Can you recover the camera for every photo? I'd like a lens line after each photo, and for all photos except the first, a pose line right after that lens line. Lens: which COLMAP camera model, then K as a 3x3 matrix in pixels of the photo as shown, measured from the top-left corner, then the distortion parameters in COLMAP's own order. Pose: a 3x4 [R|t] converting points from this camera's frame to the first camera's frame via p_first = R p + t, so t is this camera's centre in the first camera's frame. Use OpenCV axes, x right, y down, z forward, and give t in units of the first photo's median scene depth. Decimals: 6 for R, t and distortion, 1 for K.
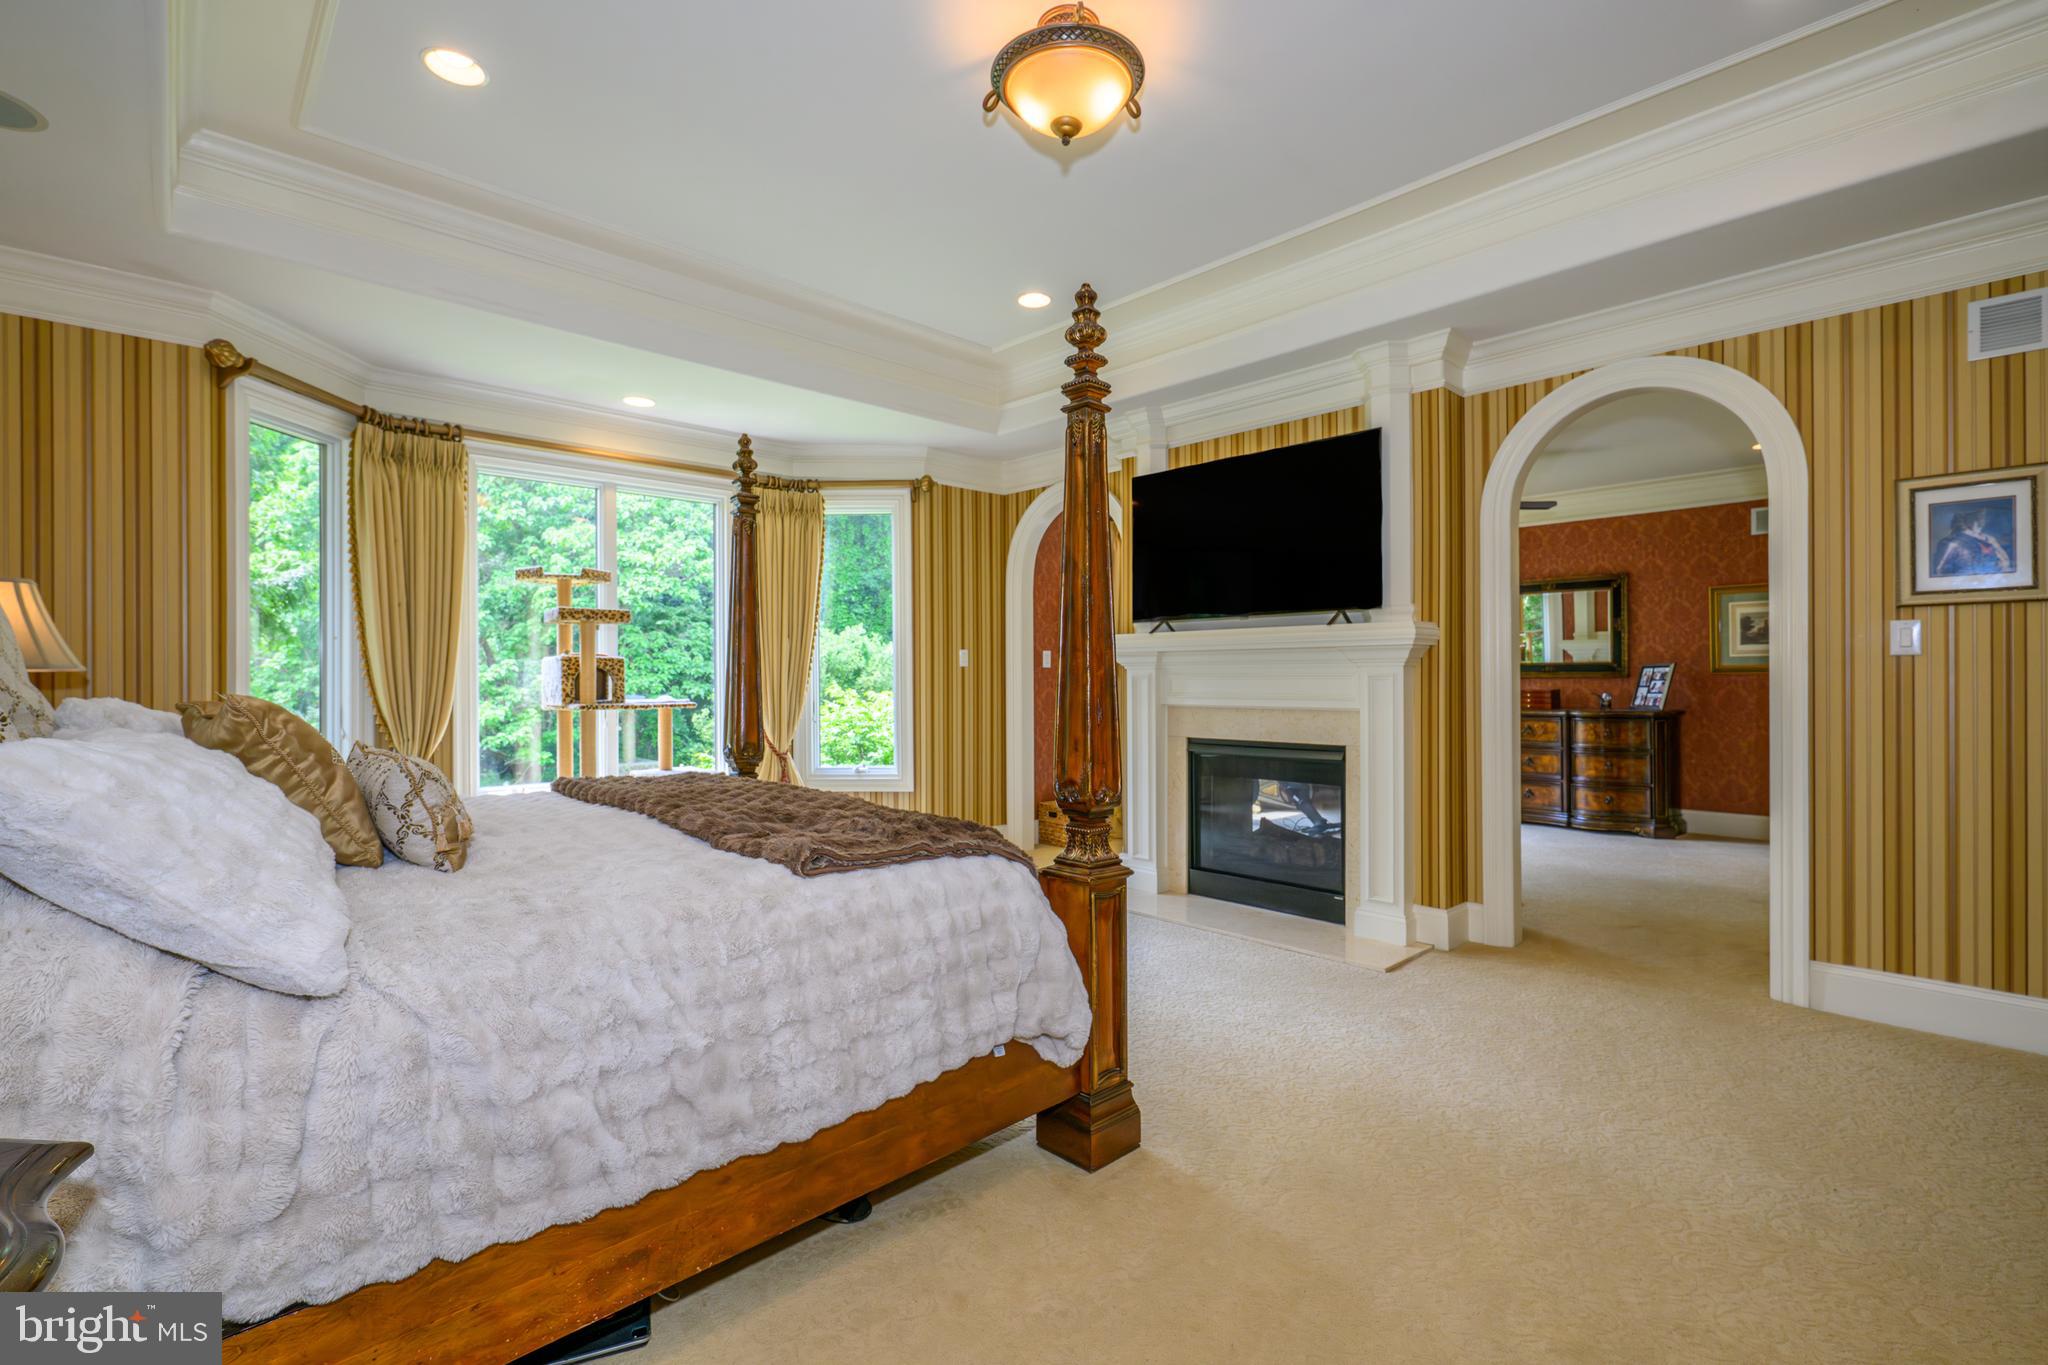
lens RADIAL K [[914.2, 0, 1032.1], [0, 914.2, 681.6], [0, 0, 1]] dist [-0.002482, 0.001994]
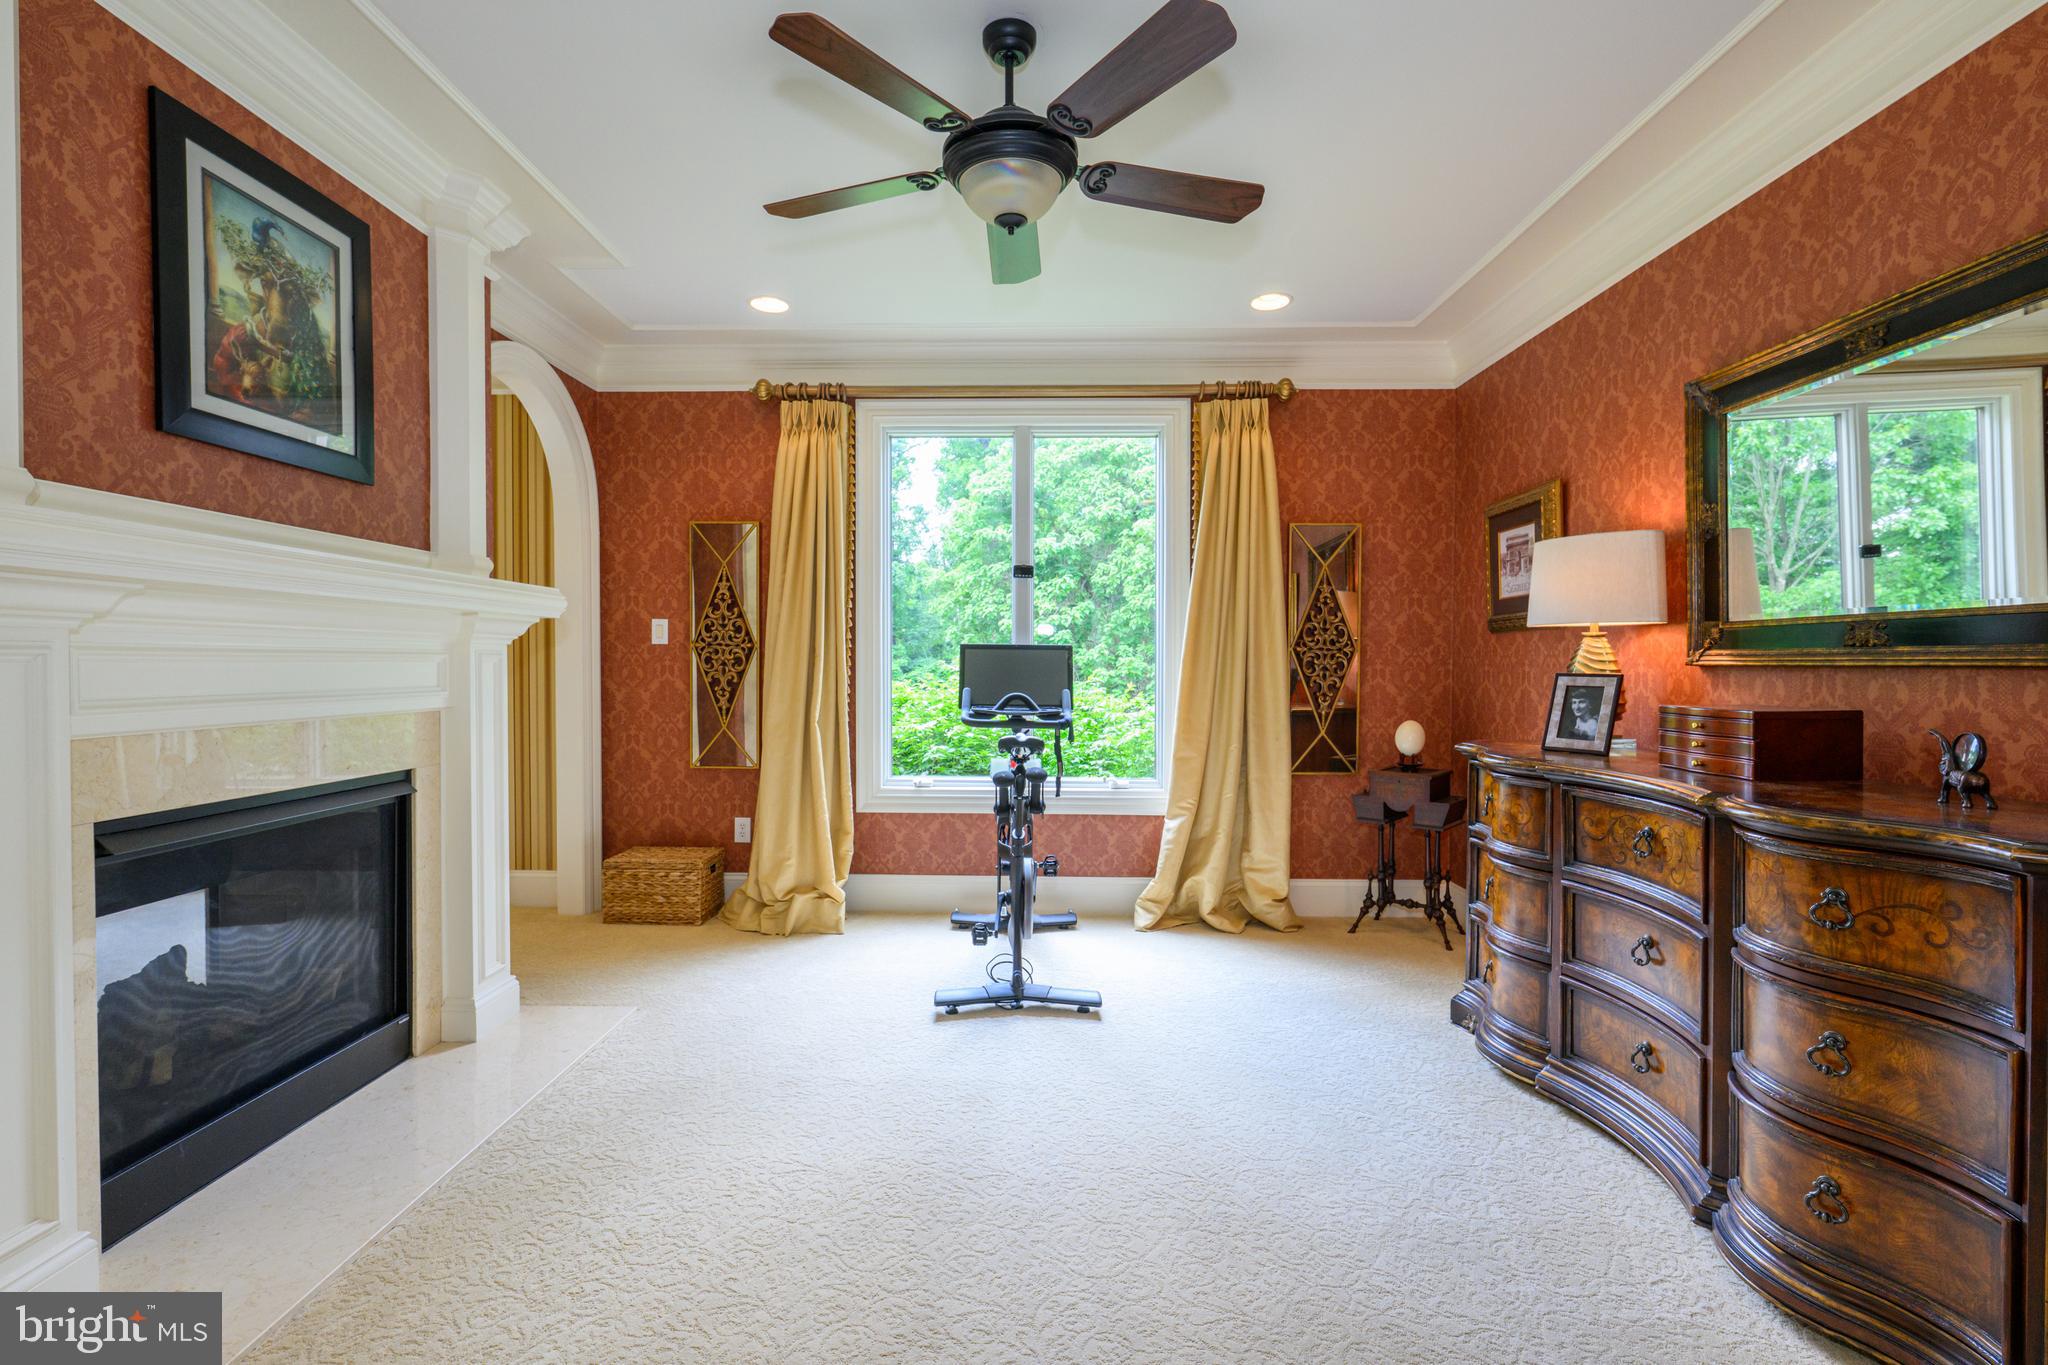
lens RADIAL K [[914.2, 0, 1012.9], [0, 914.2, 681.2], [0, 0, 1]] dist [-0.002482, 0.001994]
pose [[0.713779, 0.019019, -0.700113, 0.630825], [-0.006295, 0.999765, 0.020741, -0.004850], [0.700343, -0.010397, 0.713731, 0.675188]]
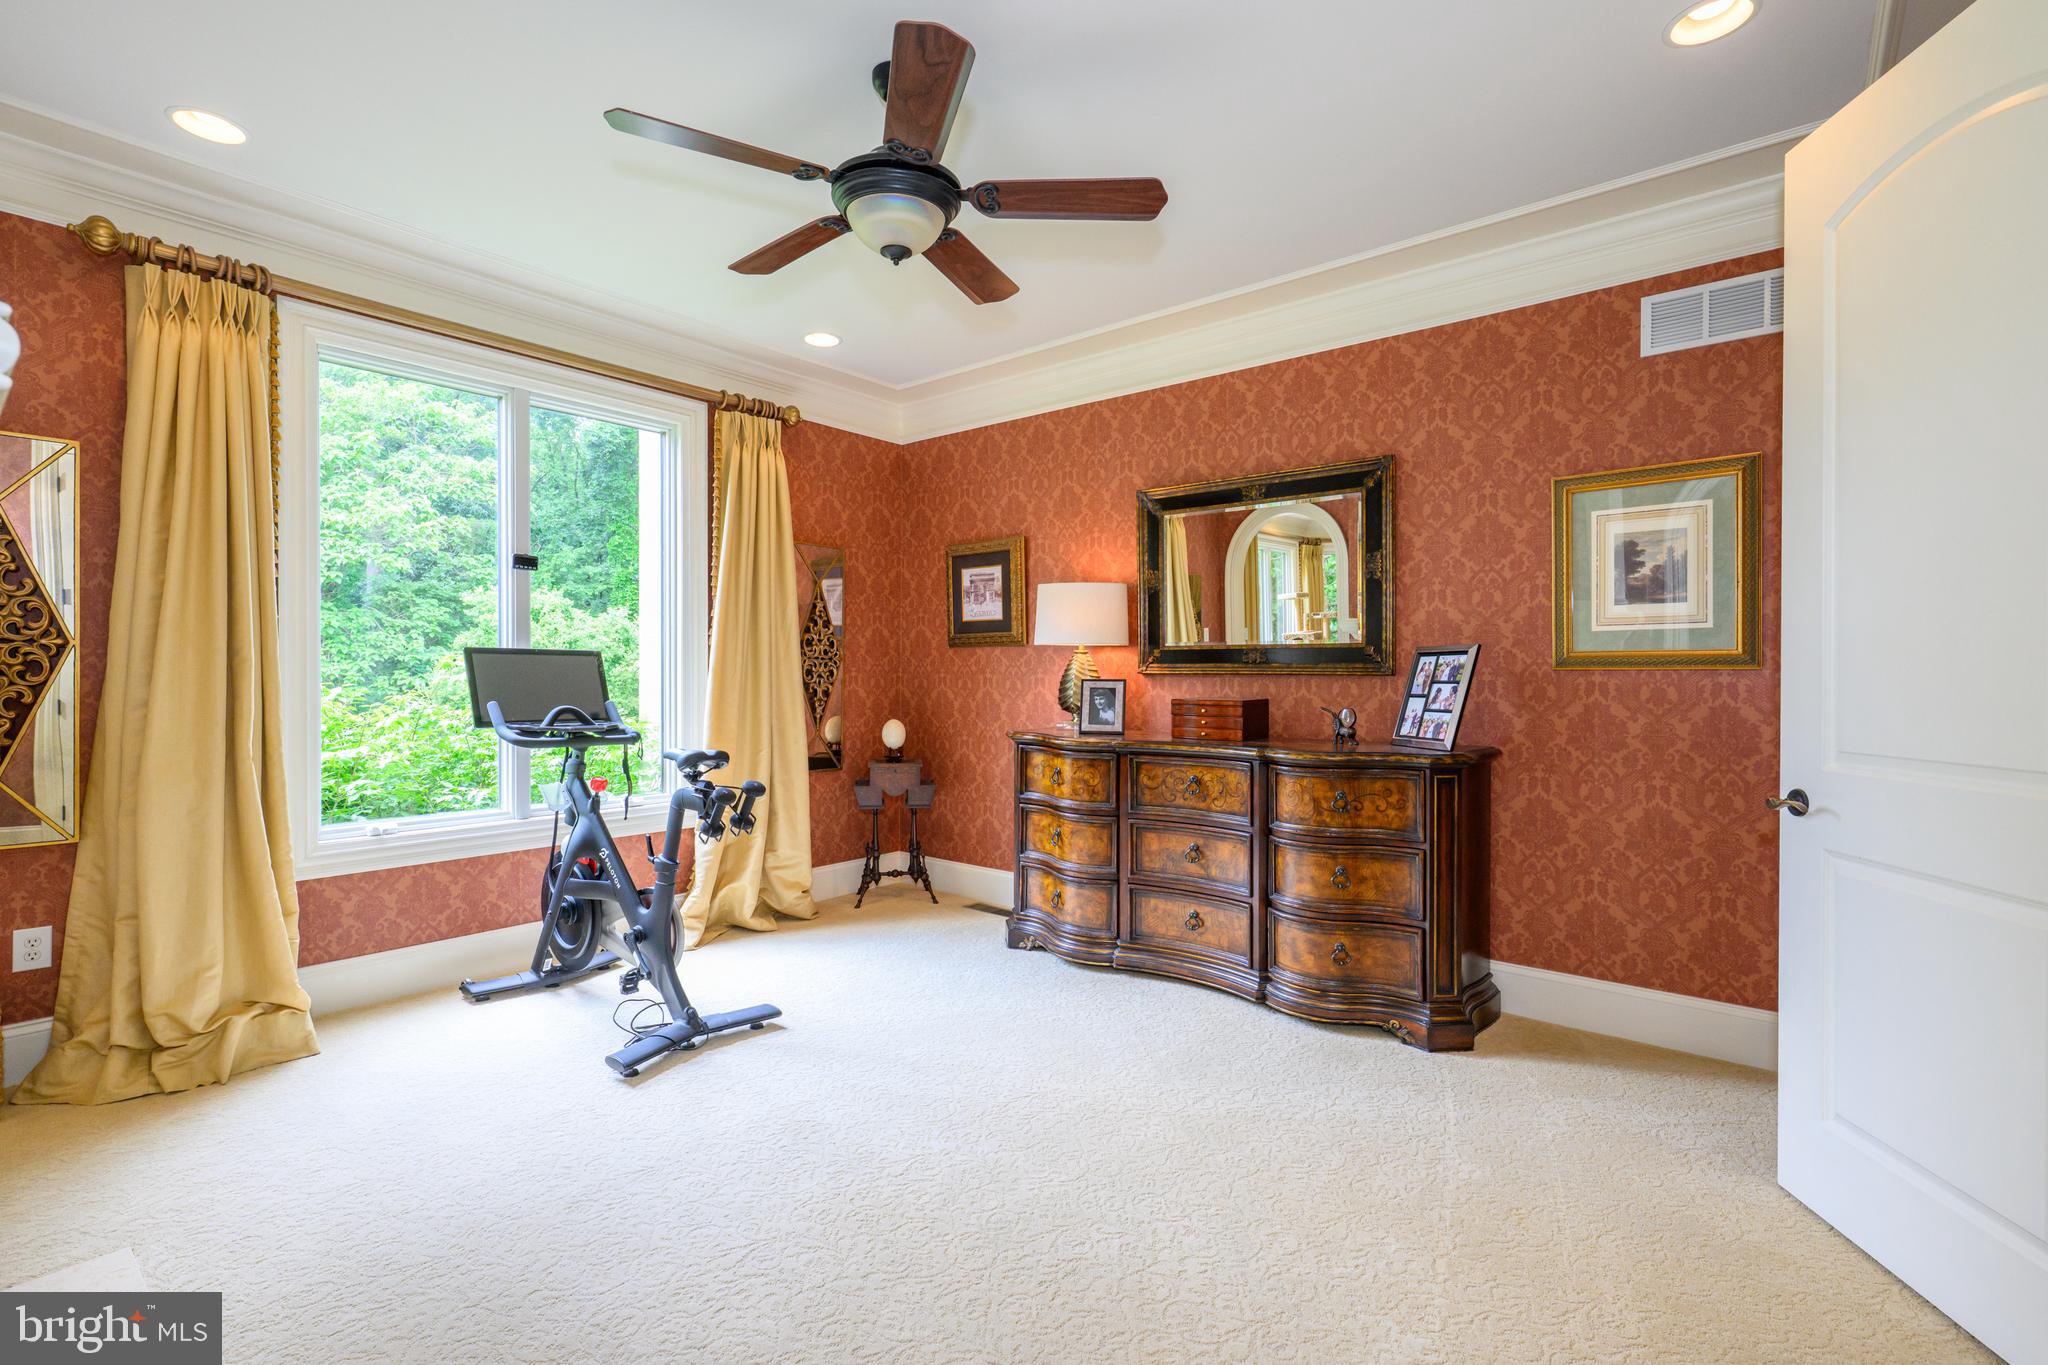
lens RADIAL K [[914.2, 0, 1026.9], [0, 914.2, 680.9], [0, 0, 1]] dist [-0.002482, 0.001994]
pose [[0.992320, 0.005819, 0.123558, 0.417134], [-0.006896, 0.999942, 0.008292, -0.004830], [-0.123503, -0.009080, 0.992303, 0.567686]]
